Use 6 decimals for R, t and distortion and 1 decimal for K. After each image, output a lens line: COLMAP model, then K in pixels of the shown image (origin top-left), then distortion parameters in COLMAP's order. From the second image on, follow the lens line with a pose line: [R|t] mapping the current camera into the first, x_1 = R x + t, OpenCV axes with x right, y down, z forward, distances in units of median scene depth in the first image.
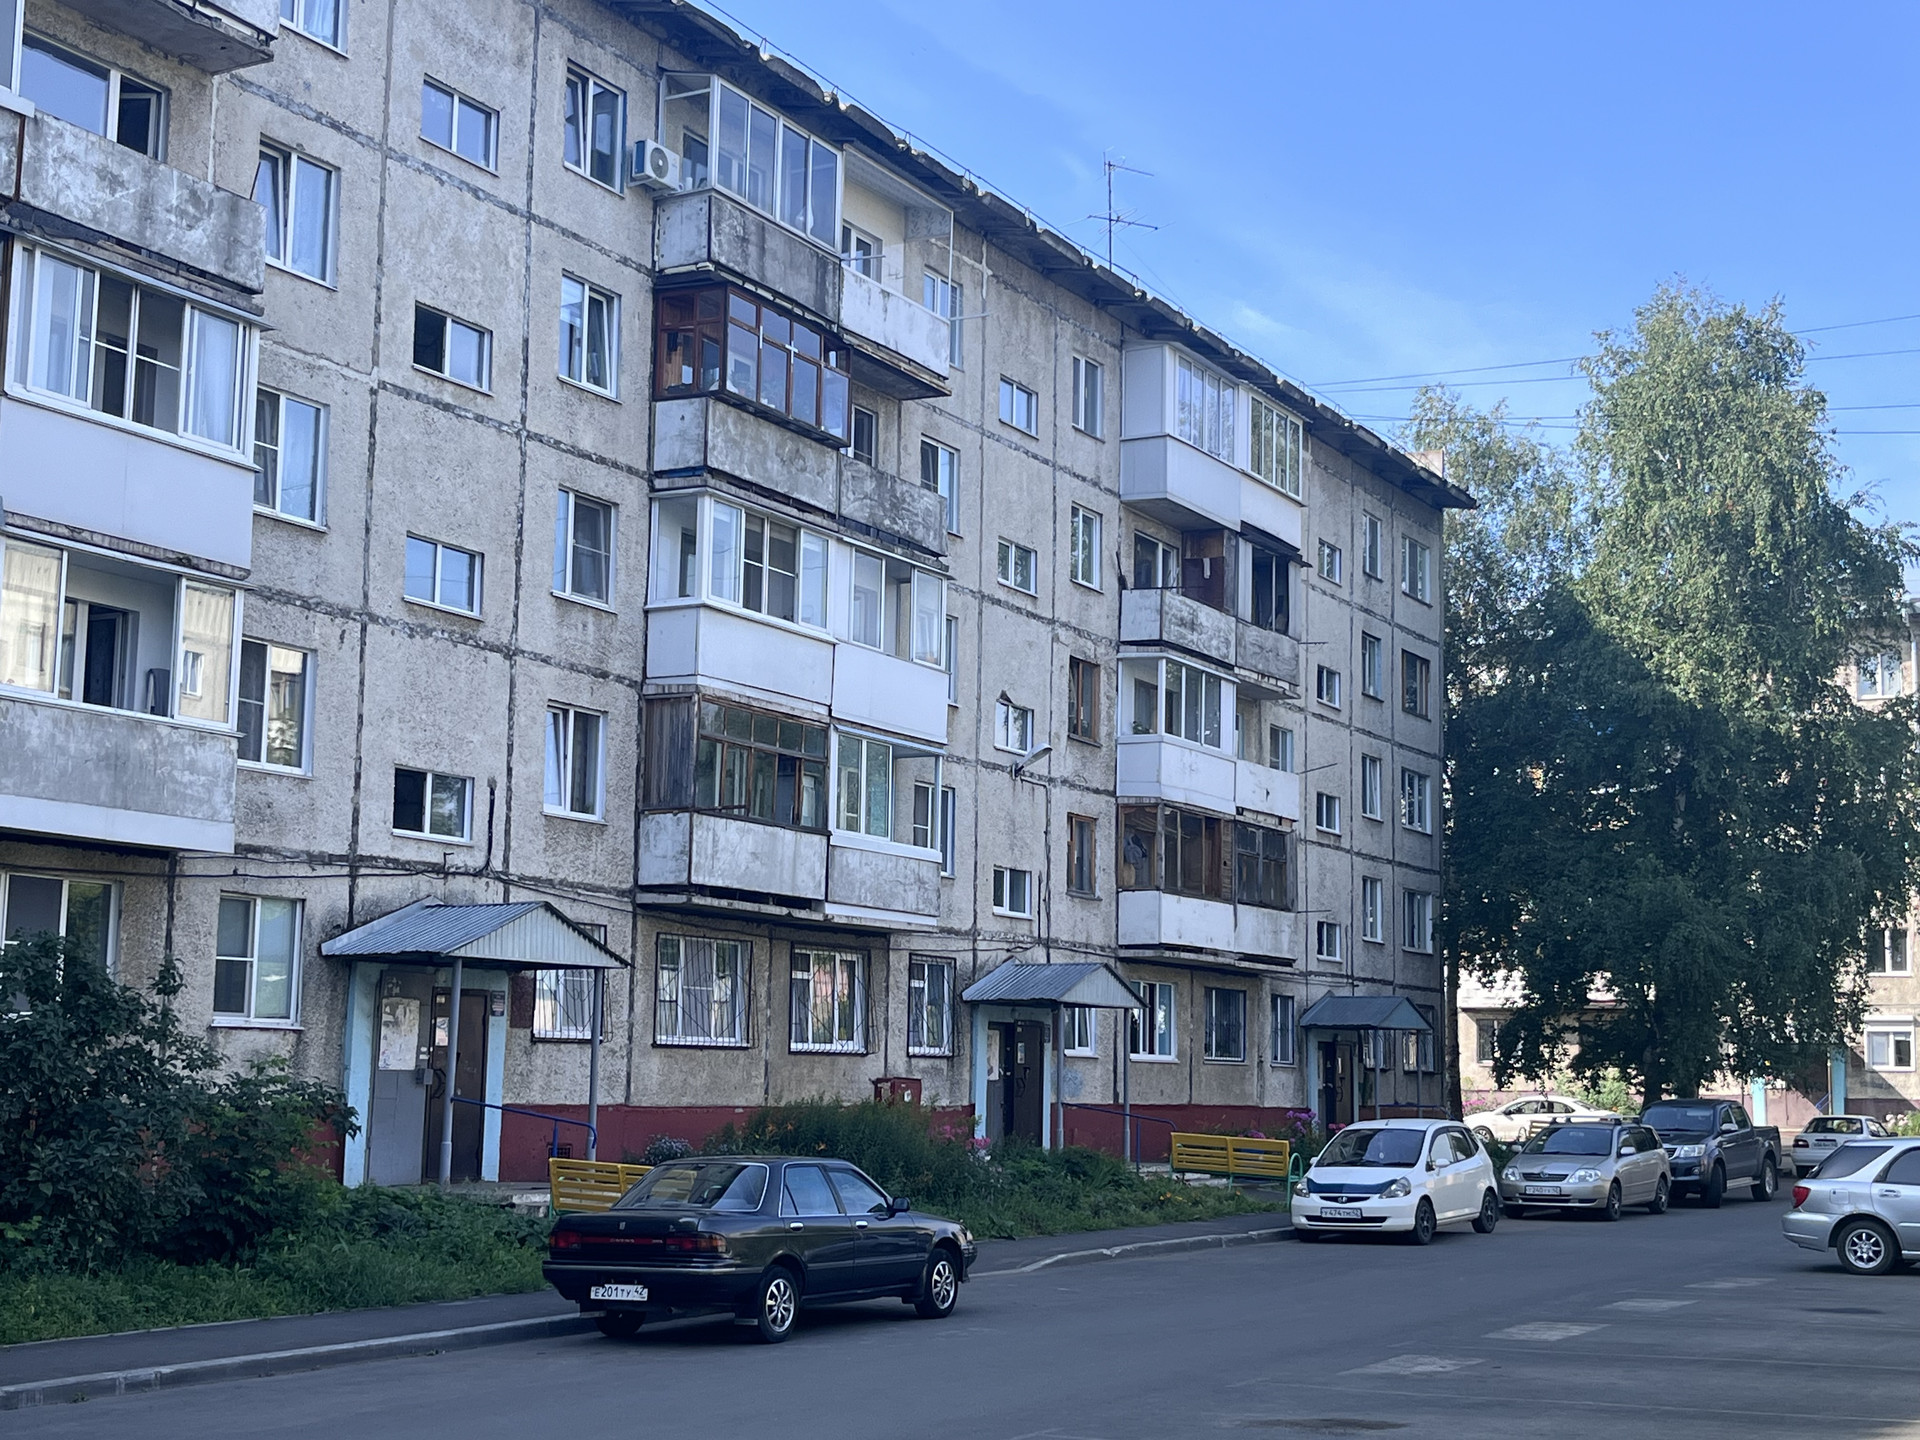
lens RADIAL K [[2532.6, 0, 957.2], [0, 2532.6, 722.3], [0, 0, 1]] dist [0.008878, 0.000000]
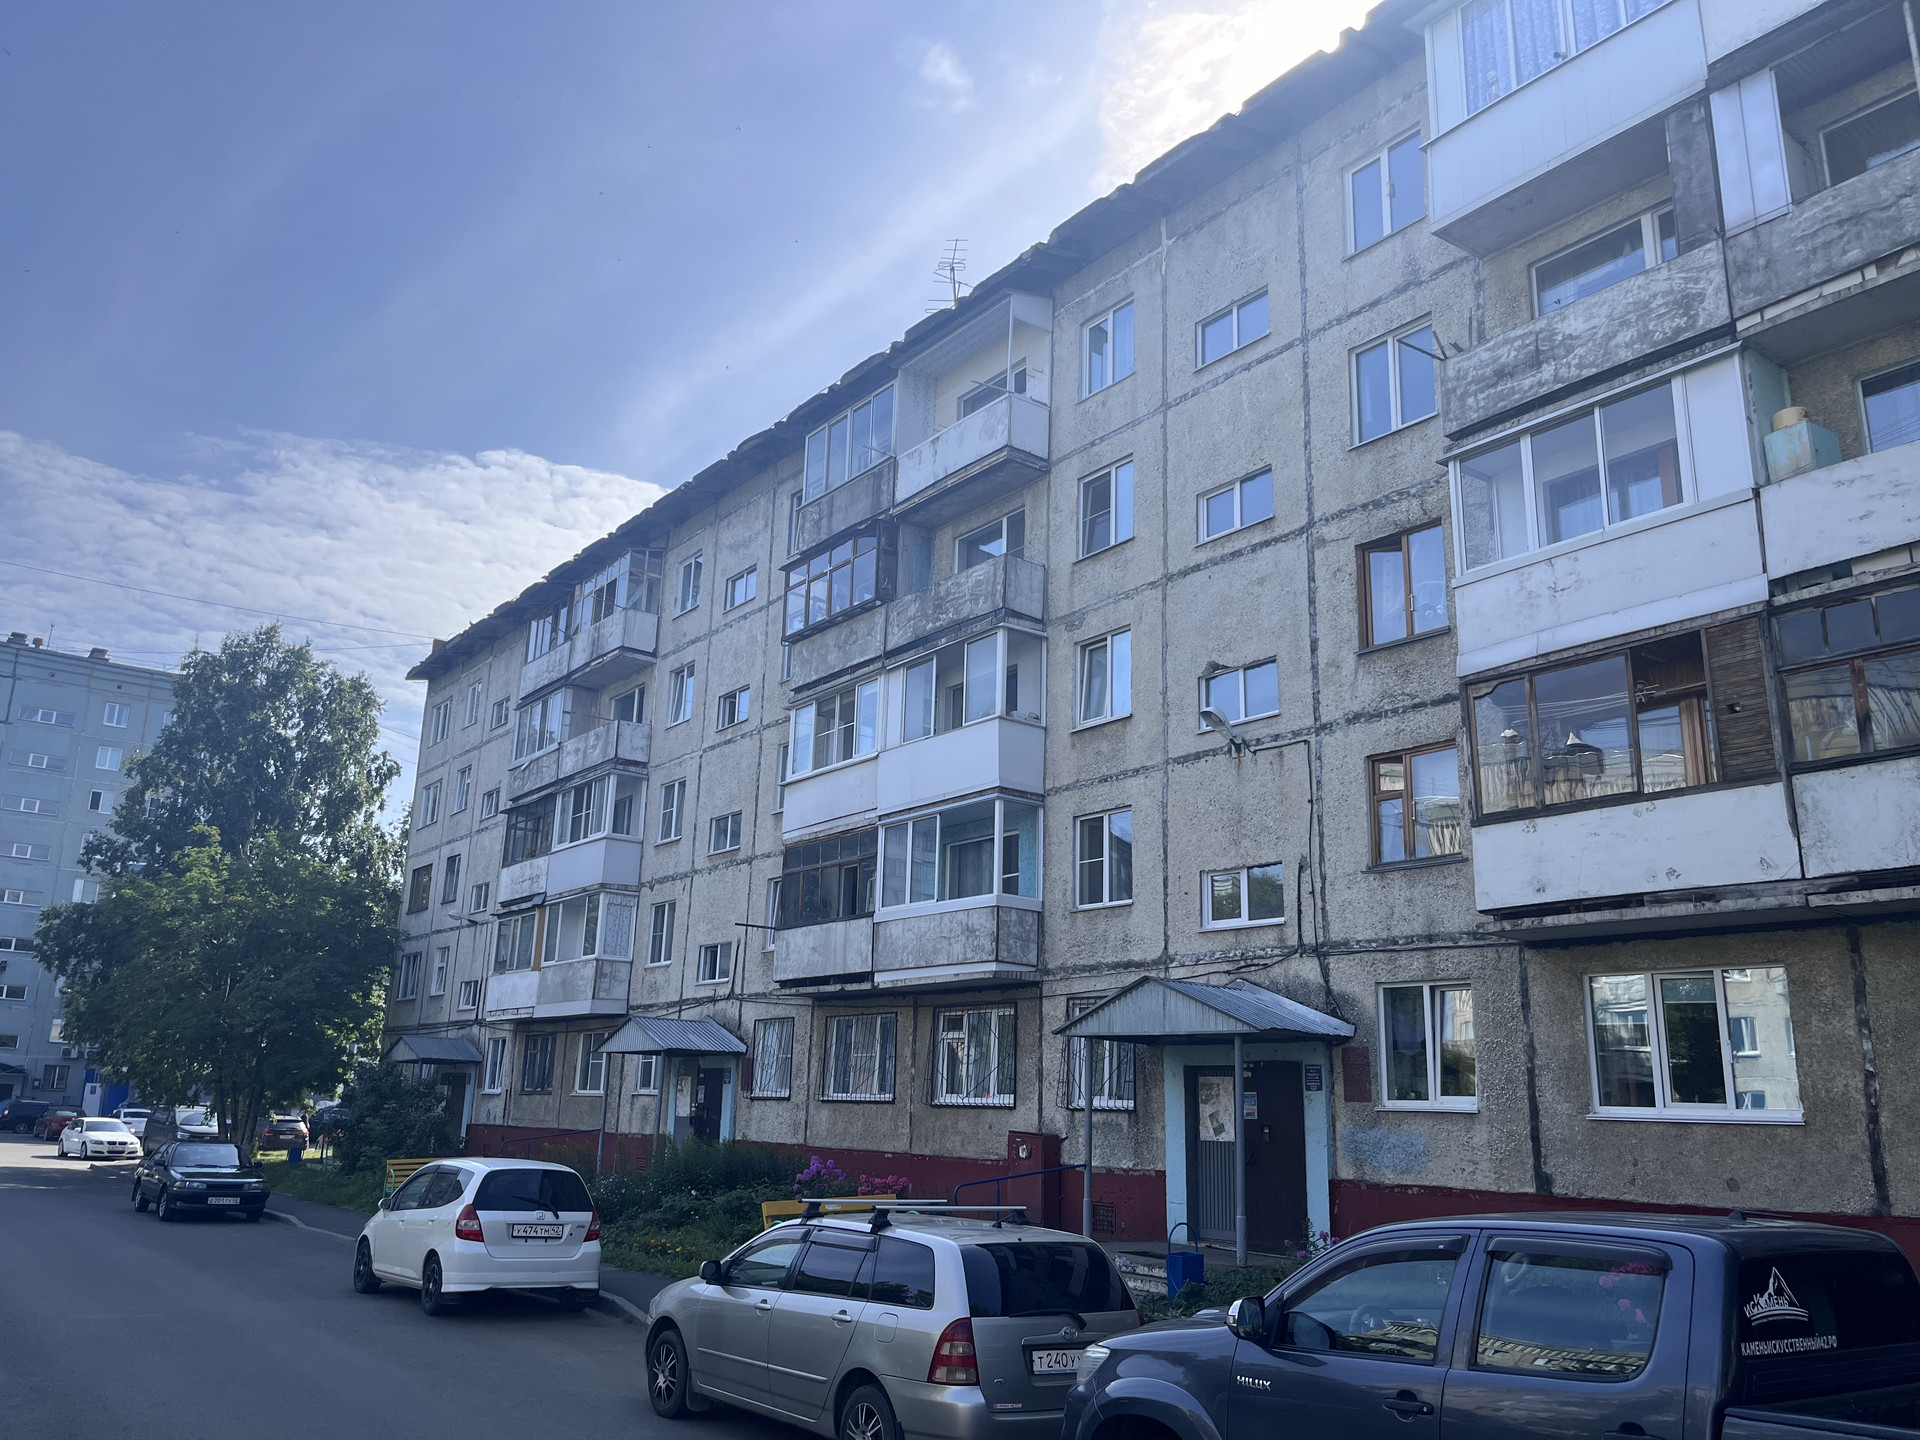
lens RADIAL K [[1456.1, 0, 952.0], [0, 1456.1, 717.0], [0, 0, 1]] dist [0.060164, -0.095697]
pose [[-0.399269, -0.269276, -0.876399, 0.557234], [0.088358, 0.940147, -0.329116, 0.184799], [0.912566, -0.208842, -0.351578, 1.287943]]
